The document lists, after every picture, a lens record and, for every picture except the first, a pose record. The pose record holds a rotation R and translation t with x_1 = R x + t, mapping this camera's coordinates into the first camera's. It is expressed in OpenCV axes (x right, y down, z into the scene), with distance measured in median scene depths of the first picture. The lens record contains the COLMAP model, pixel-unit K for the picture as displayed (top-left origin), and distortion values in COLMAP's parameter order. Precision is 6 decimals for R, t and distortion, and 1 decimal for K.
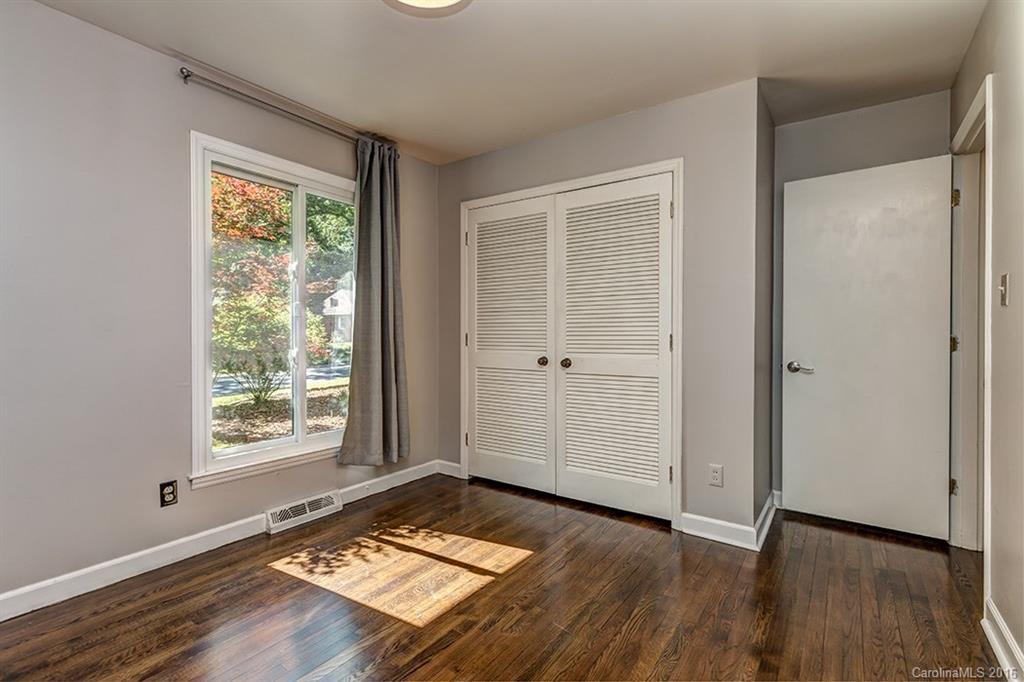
lens RADIAL K [[497.6, 0, 508.8], [0, 497.6, 336.1], [0, 0, 1]] dist [0.003339, 0.000295]
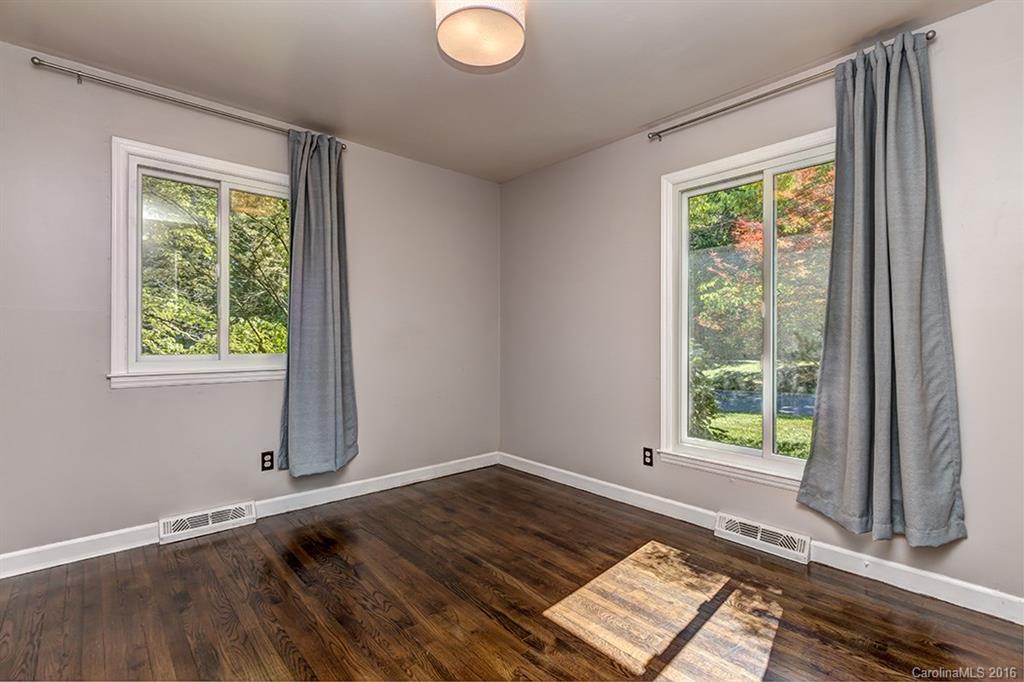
lens RADIAL K [[497.6, 0, 508.8], [0, 497.6, 336.1], [0, 0, 1]] dist [0.003339, 0.000295]
pose [[-0.263306, -0.004305, -0.964703, 0.674339], [-0.009259, 0.999955, -0.001935, 0.000673], [0.964668, 0.008423, -0.263334, 0.956522]]
